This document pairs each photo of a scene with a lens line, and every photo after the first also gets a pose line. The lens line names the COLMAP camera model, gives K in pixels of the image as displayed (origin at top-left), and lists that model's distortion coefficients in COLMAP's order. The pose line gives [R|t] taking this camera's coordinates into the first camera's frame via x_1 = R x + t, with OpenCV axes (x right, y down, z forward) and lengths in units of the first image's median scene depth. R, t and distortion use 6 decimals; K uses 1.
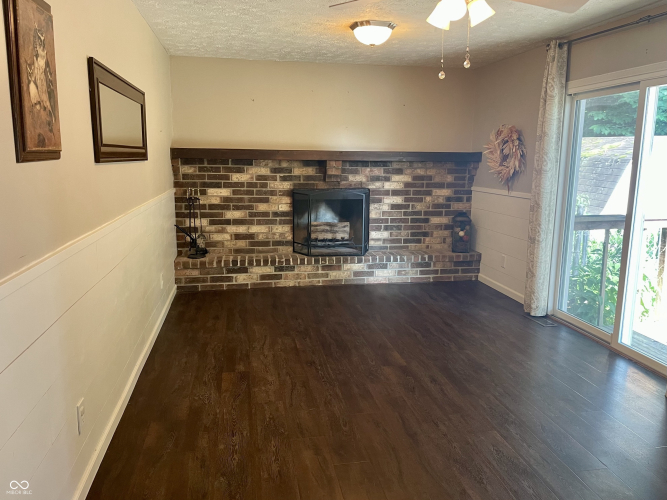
lens RADIAL K [[514.3, 0, 337.6], [0, 514.3, 243.8], [0, 0, 1]] dist [0.132632, -0.232570]
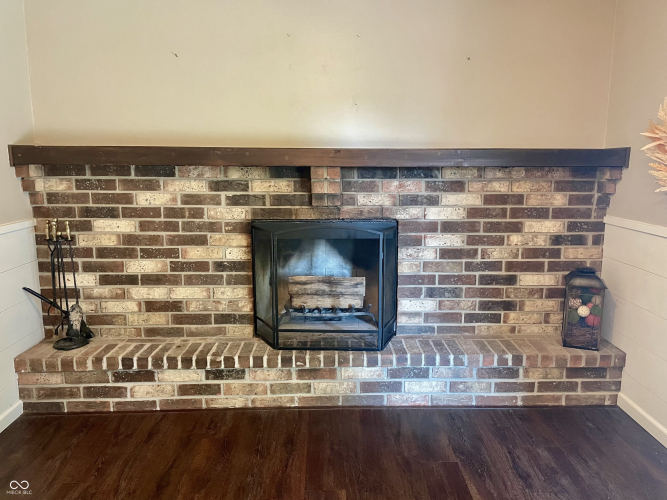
lens RADIAL K [[526.9, 0, 337.7], [0, 526.9, 243.7], [0, 0, 1]] dist [0.099734, -0.133800]
pose [[0.987171, 0.018093, -0.158639, 0.090675], [-0.019235, 0.999799, -0.005662, -0.081093], [0.158504, 0.008640, 0.987320, 0.477228]]
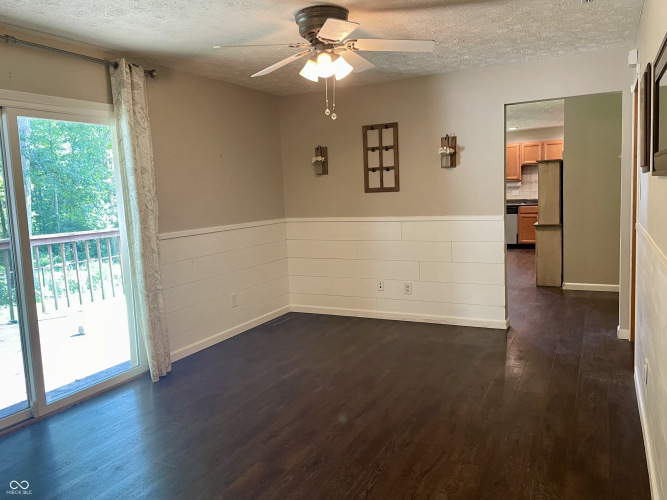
lens RADIAL K [[526.9, 0, 337.7], [0, 526.9, 243.7], [0, 0, 1]] dist [0.099734, -0.133800]
pose [[-0.798000, -0.040989, 0.601263, -0.253815], [0.132643, 0.961274, 0.241575, -0.148691], [-0.587880, 0.272530, -0.761659, 0.901381]]
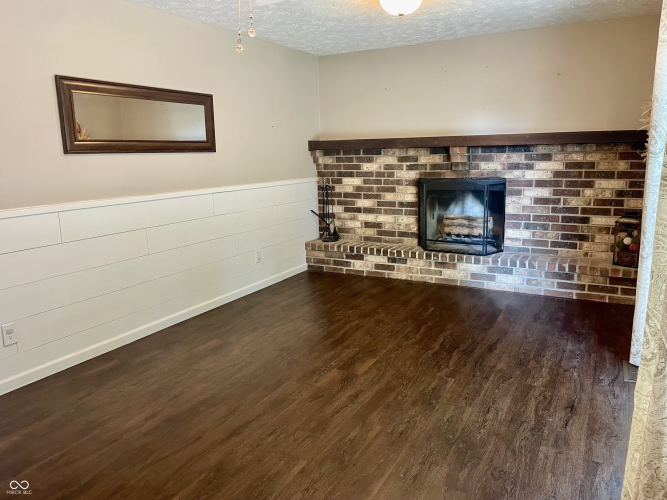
lens RADIAL K [[499.7, 0, 333.5], [0, 499.7, 250.0], [0, 0, 1]] dist [0.073867, -0.115713]
pose [[0.767300, 0.097422, -0.633845, 0.395545], [-0.077033, 0.995239, 0.059716, -0.018169], [0.636645, 0.003007, 0.771151, 0.189301]]
